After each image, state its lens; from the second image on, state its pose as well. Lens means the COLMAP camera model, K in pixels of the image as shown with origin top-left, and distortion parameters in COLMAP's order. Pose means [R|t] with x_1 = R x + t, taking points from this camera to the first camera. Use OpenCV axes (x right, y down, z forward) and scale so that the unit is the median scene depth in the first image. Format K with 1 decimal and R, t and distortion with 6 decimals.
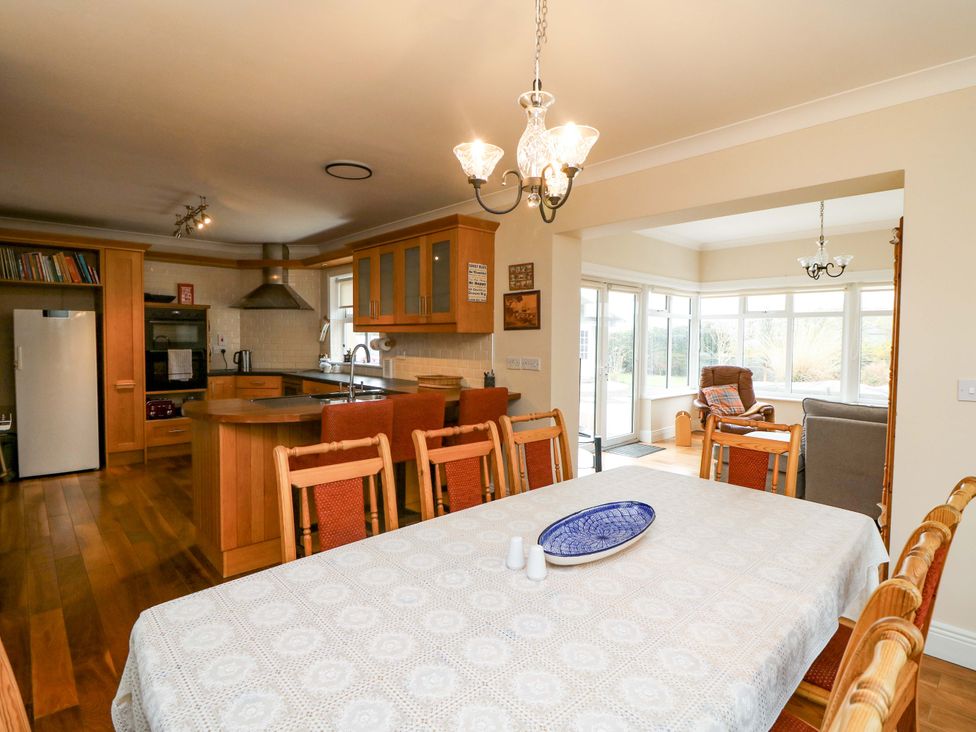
lens RADIAL K [[508.7, 0, 495.9], [0, 508.7, 358.1], [0, 0, 1]] dist [0.002202, -0.019905]
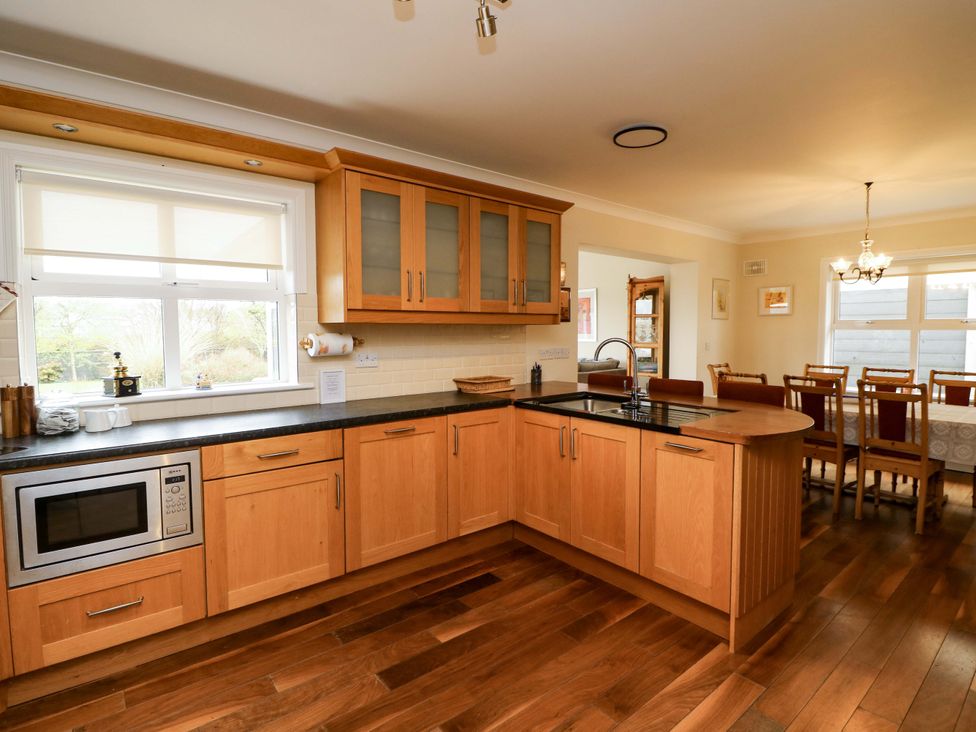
lens RADIAL K [[508.7, 0, 495.9], [0, 508.7, 358.1], [0, 0, 1]] dist [0.002202, -0.019905]
pose [[0.059410, -0.065519, 0.996081, -0.763699], [0.042601, 0.997101, 0.063045, -0.039180], [-0.997324, 0.038689, 0.062029, 0.776334]]
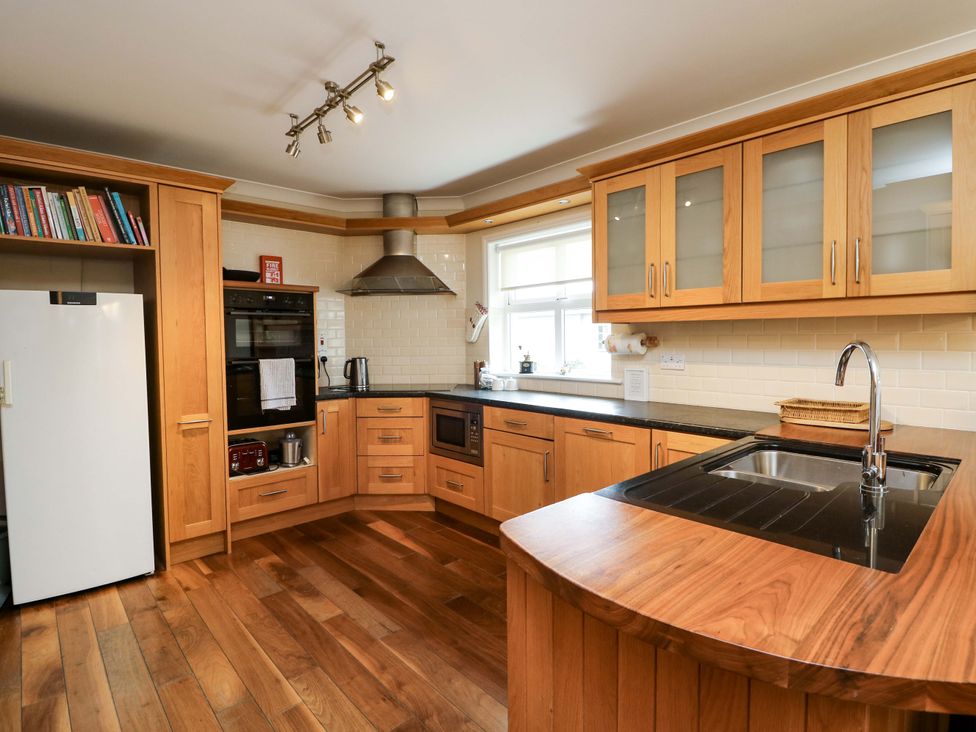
lens RADIAL K [[508.7, 0, 495.9], [0, 508.7, 358.1], [0, 0, 1]] dist [0.002202, -0.019905]
pose [[0.999814, -0.018465, -0.005516, -0.369970], [0.018470, 0.999829, 0.000768, -0.013898], [0.005501, -0.000869, 0.999984, 0.406769]]
